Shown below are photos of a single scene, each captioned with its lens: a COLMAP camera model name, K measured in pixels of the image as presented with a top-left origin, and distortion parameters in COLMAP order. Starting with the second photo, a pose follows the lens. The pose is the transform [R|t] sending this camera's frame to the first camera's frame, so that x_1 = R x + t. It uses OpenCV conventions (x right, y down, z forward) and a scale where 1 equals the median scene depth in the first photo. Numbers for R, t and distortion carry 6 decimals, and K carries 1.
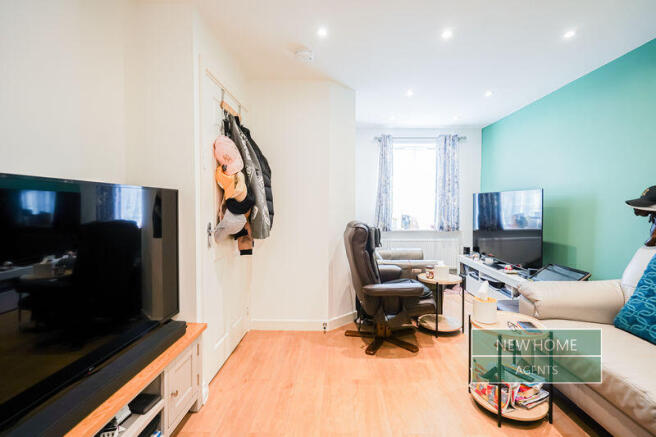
lens RADIAL K [[305.7, 0, 330.6], [0, 305.7, 213.7], [0, 0, 1]] dist [-0.005095, 0.002720]
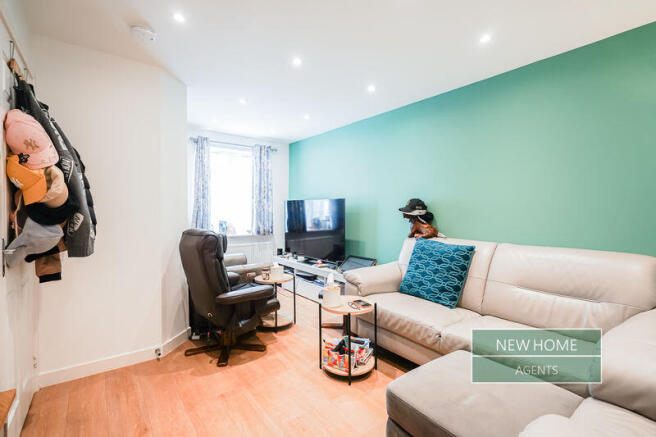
lens RADIAL K [[305.7, 0, 331.2], [0, 305.7, 216.5], [0, 0, 1]] dist [-0.005095, 0.002720]
pose [[0.781228, -0.012529, 0.624120, -0.190209], [0.017193, 0.999851, -0.001450, -0.004450], [-0.624009, 0.011864, 0.781327, 0.026772]]
